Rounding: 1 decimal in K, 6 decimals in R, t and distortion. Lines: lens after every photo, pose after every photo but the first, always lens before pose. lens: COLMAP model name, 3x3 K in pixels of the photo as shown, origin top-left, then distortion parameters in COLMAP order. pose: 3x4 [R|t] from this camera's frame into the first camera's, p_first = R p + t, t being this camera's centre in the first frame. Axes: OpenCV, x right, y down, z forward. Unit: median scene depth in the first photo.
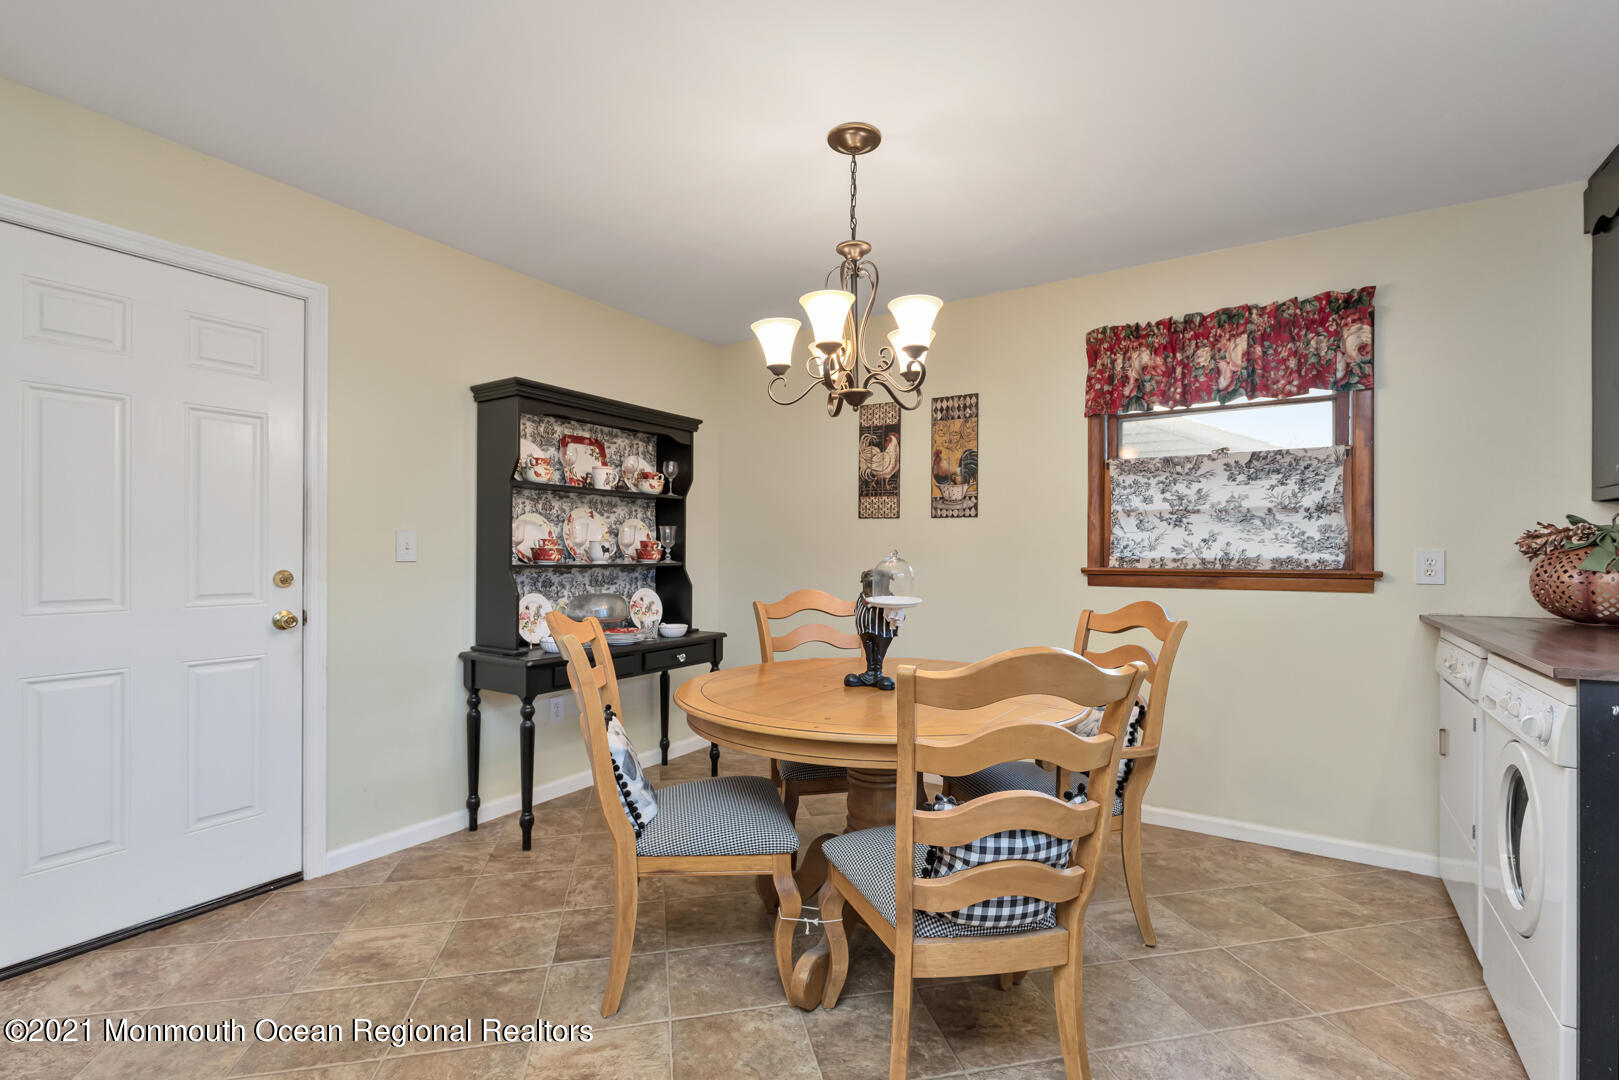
lens RADIAL K [[722.8, 0, 813.9], [0, 722.8, 550.3], [0, 0, 1]] dist [-0.000198, -0.000198]
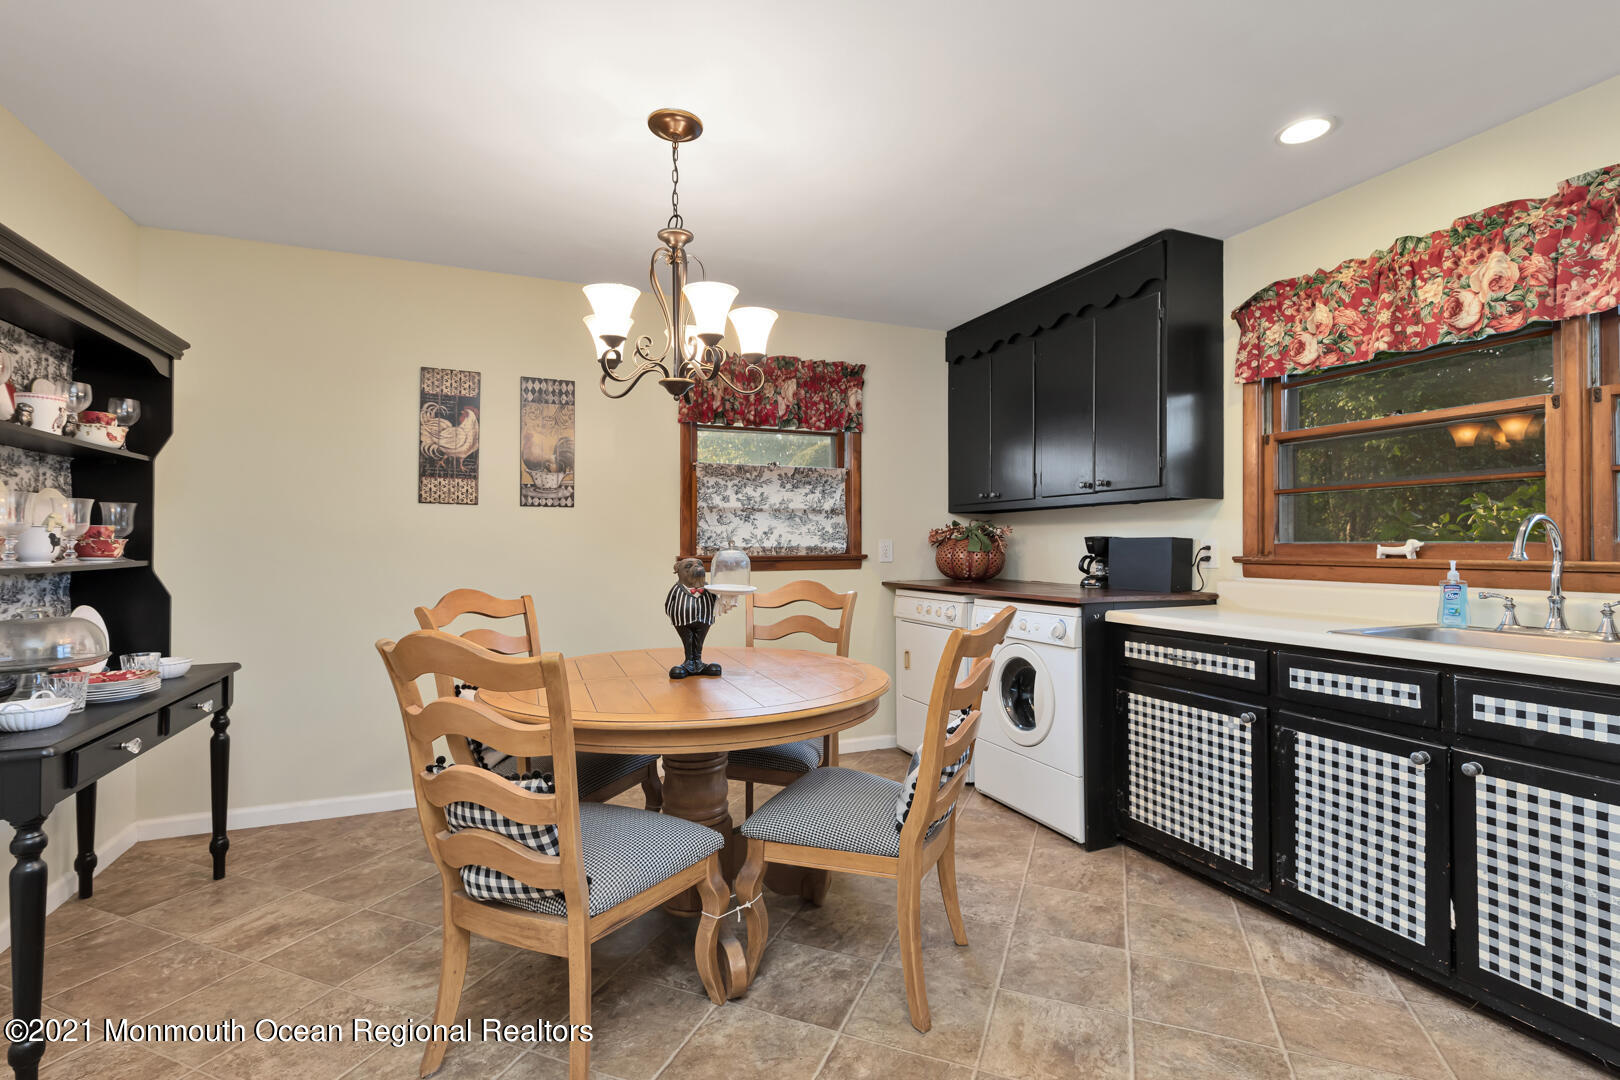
lens RADIAL K [[731.8, 0, 807.8], [0, 731.8, 537.5], [0, 0, 1]] dist [0.001276, 0.000292]
pose [[0.567446, 0.002647, 0.823406, -0.486399], [0.002676, 0.999984, -0.005060, 0.001009], [-0.823406, 0.005075, 0.567430, 0.206707]]
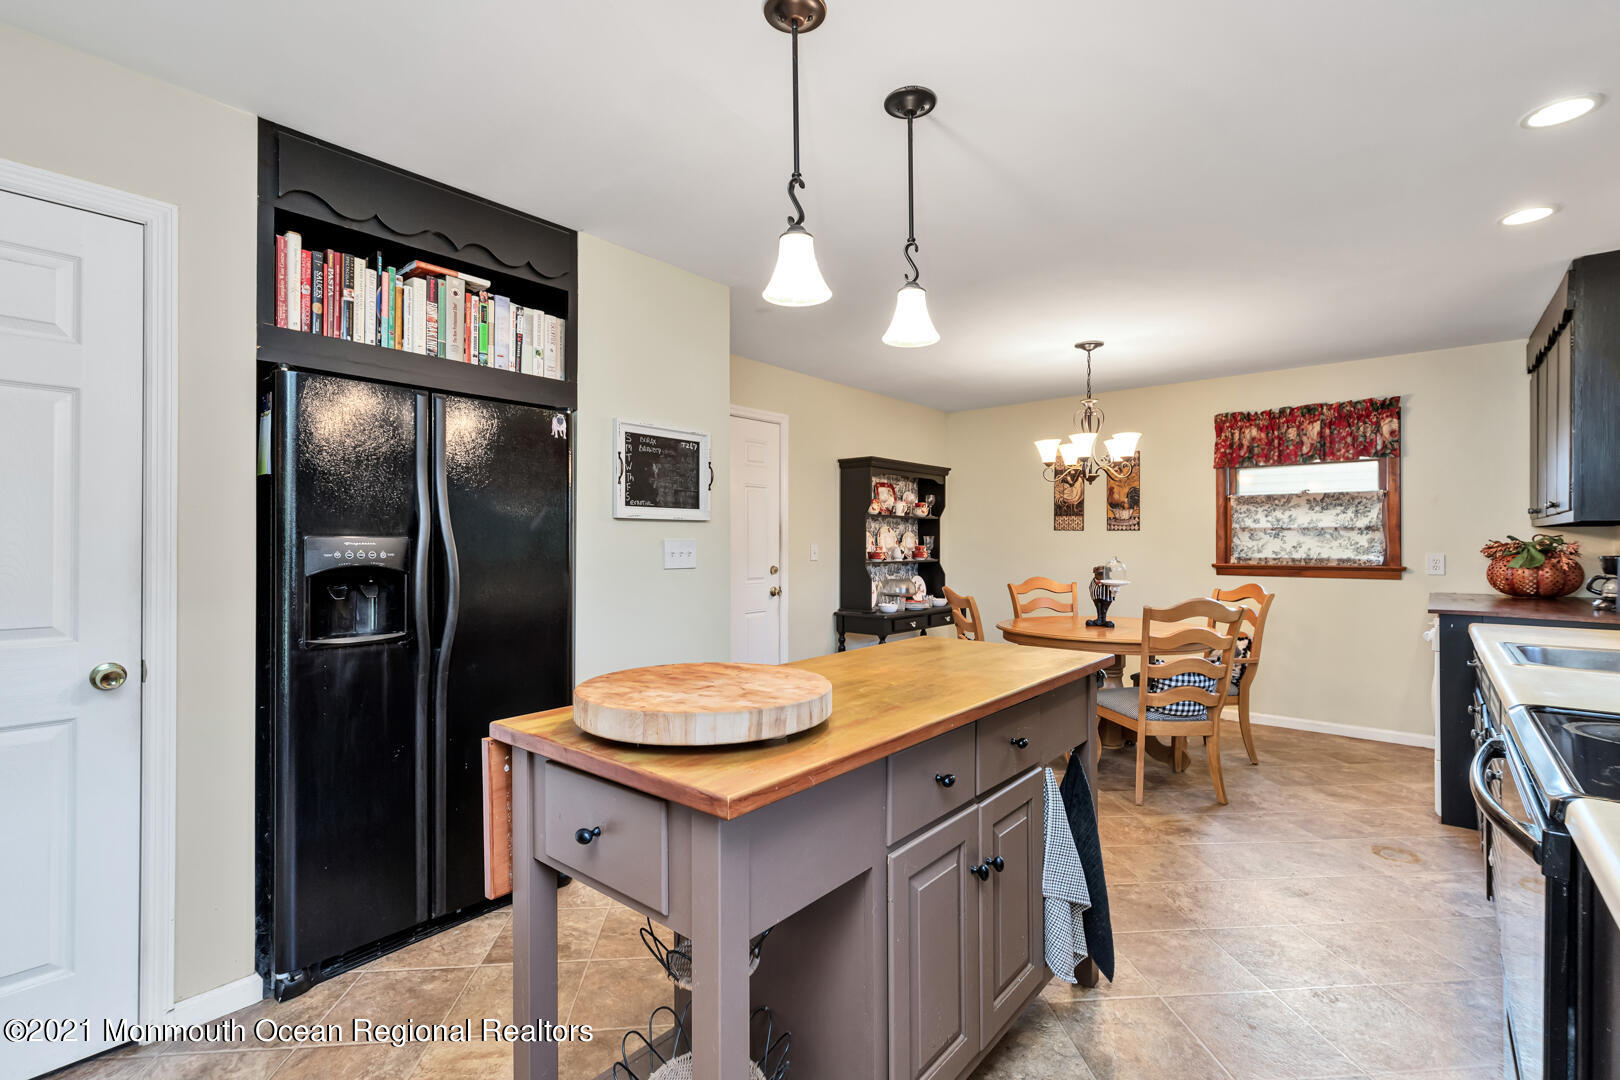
lens RADIAL K [[731.8, 0, 807.8], [0, 731.8, 537.5], [0, 0, 1]] dist [0.001276, 0.000292]
pose [[0.990770, -0.004100, -0.135489, -0.314605], [0.003773, 0.999989, -0.002667, -0.034970], [0.135499, 0.002131, 0.990775, -0.770529]]
